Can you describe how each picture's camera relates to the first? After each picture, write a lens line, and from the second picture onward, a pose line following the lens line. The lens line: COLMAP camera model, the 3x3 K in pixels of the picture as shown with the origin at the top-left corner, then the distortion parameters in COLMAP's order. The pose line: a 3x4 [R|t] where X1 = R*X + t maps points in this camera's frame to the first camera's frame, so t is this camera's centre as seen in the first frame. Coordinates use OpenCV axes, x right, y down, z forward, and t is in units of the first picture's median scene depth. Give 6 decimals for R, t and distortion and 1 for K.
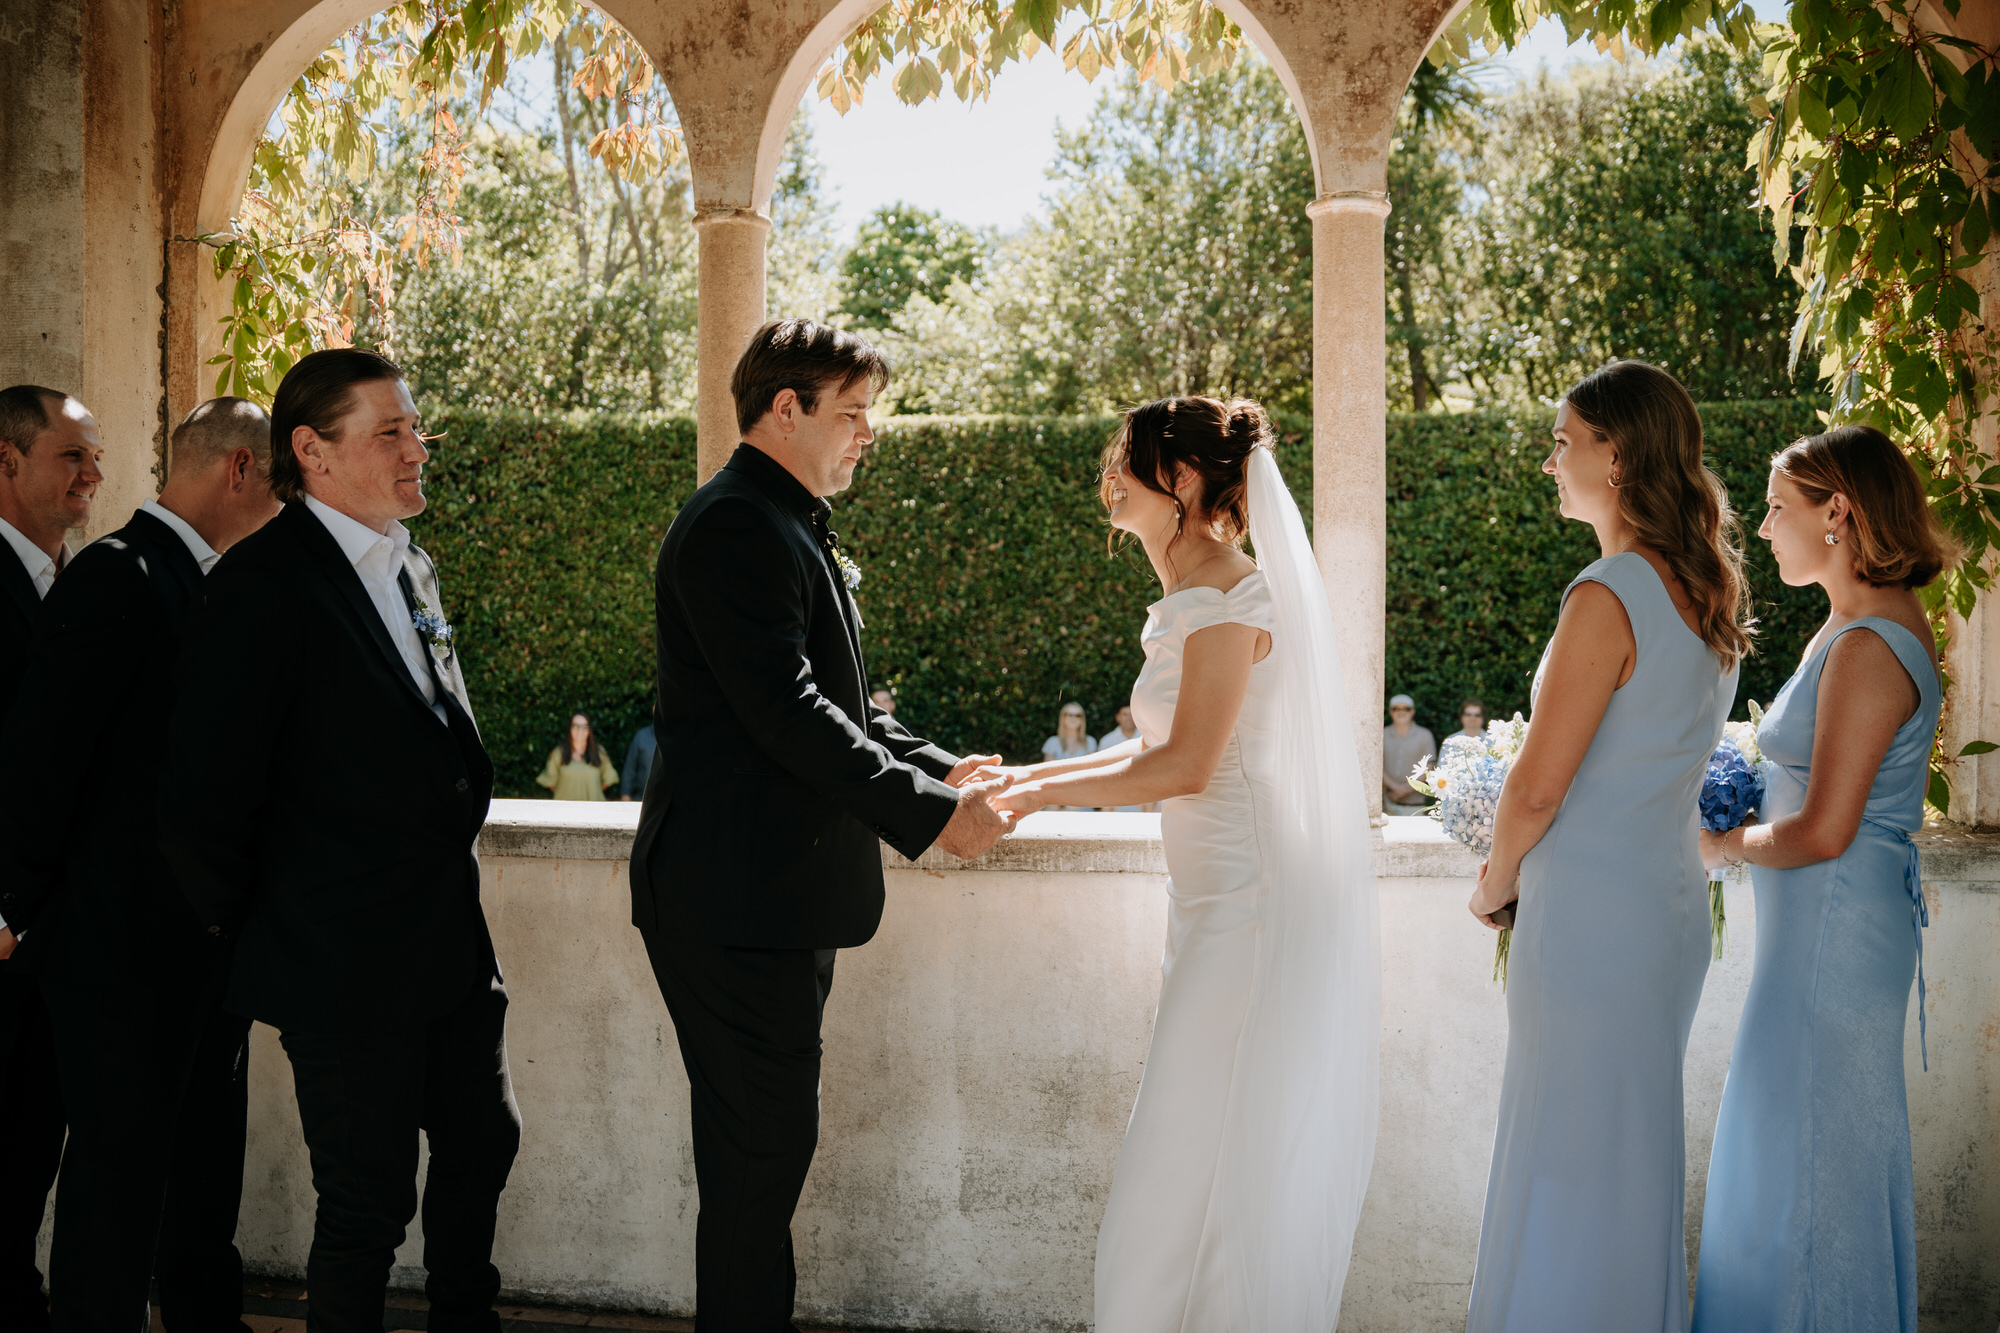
lens RADIAL K [[1641.3, 0, 991.8], [0, 1641.3, 669.4], [0, 0, 1]] dist [-0.200216, 0.188455]
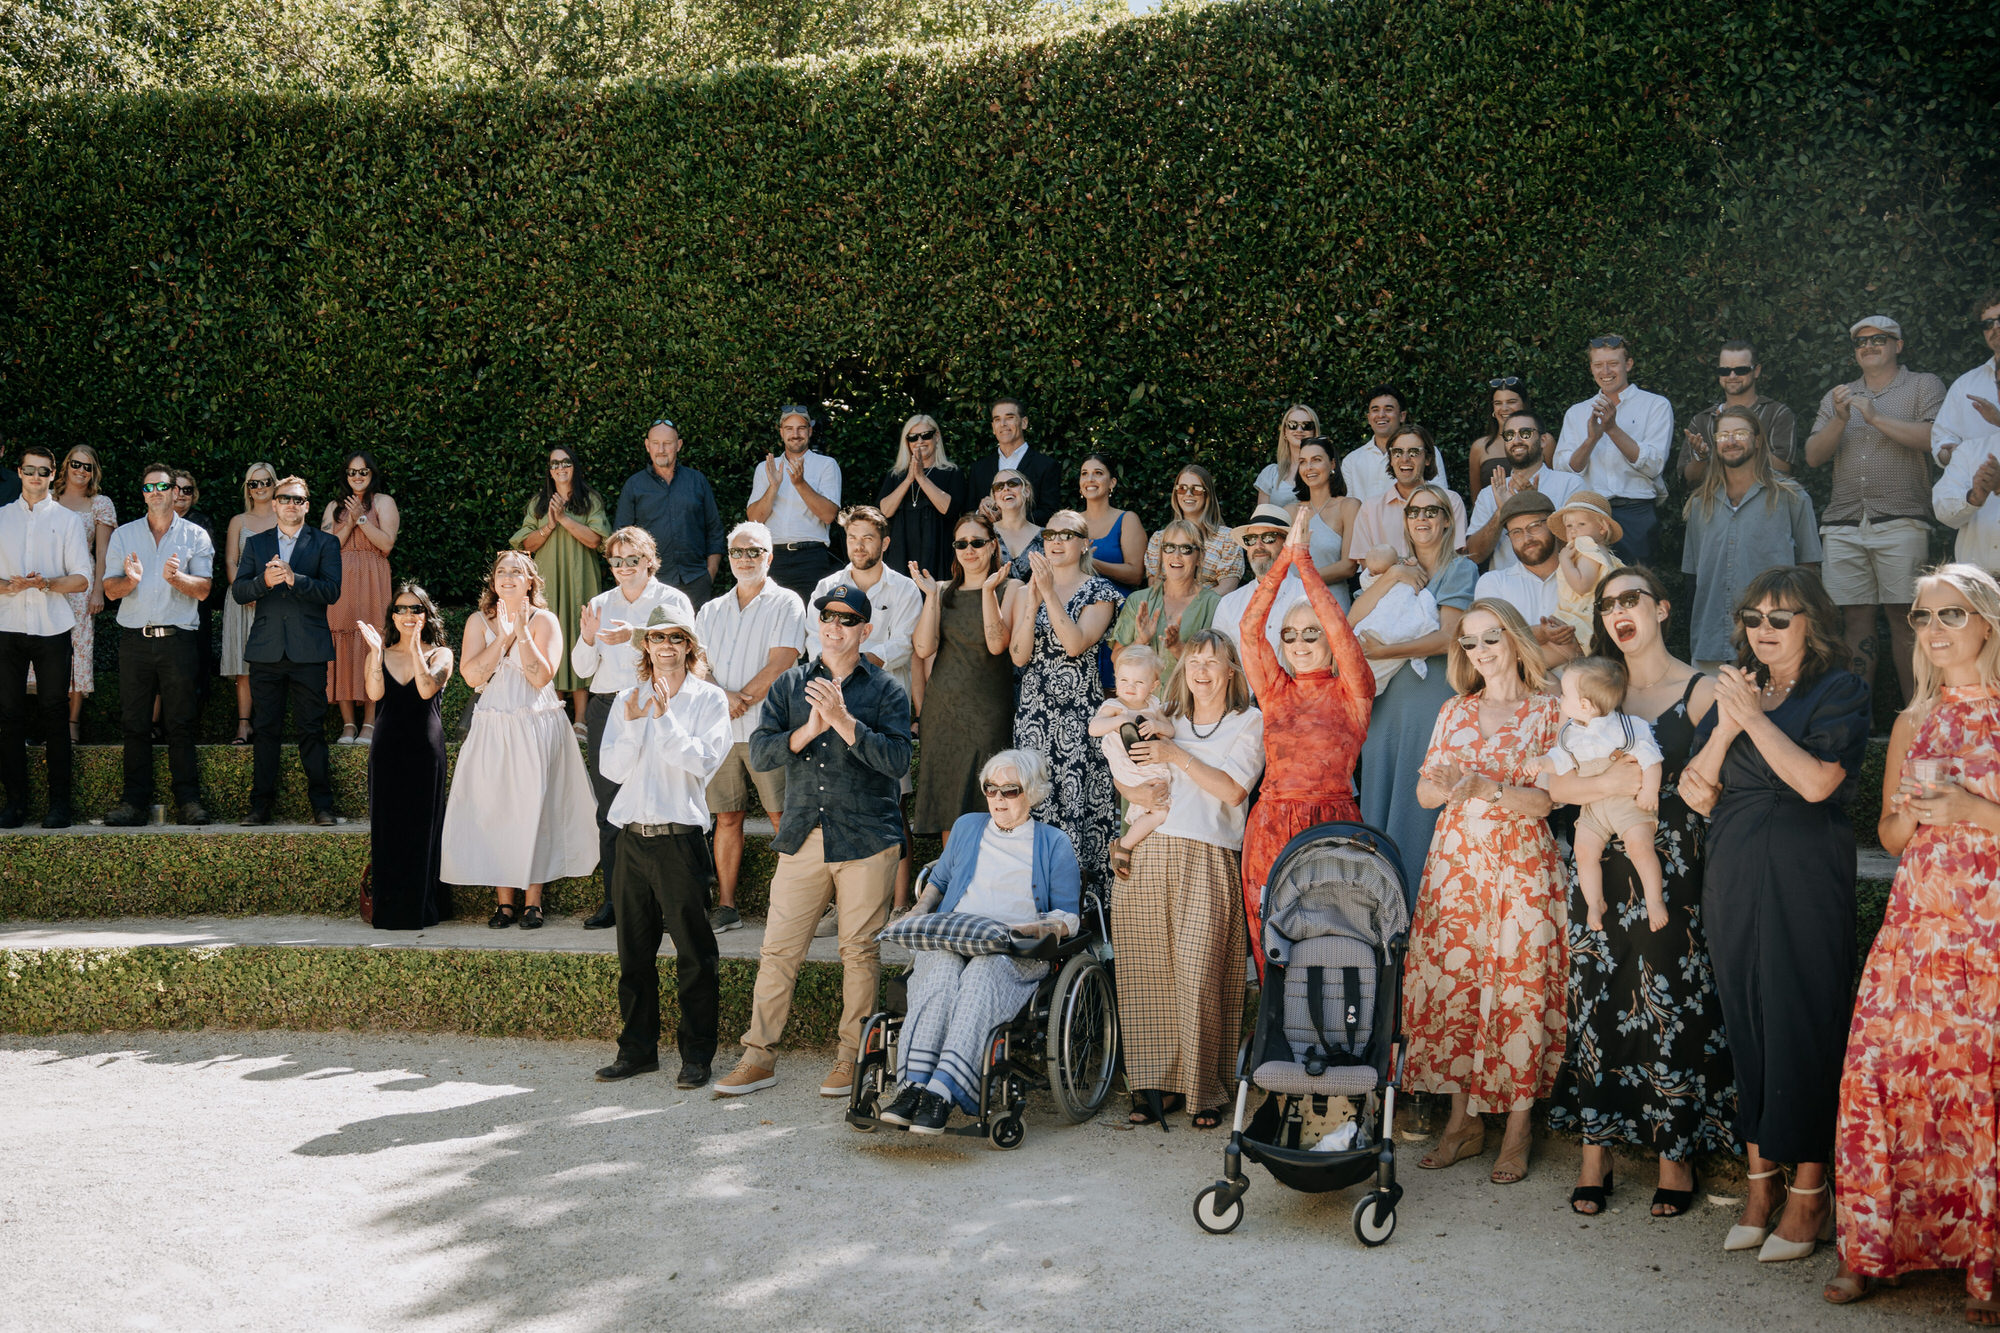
lens RADIAL K [[1870.8, 0, 859.1], [0, 1870.8, 673.2], [0, 0, 1]] dist [-0.202001, 0.191107]
pose [[0.863894, -0.018135, -0.503347, 0.244972], [-0.011181, 0.998415, -0.055163, 0.156750], [0.503550, 0.053283, 0.862322, 0.338858]]
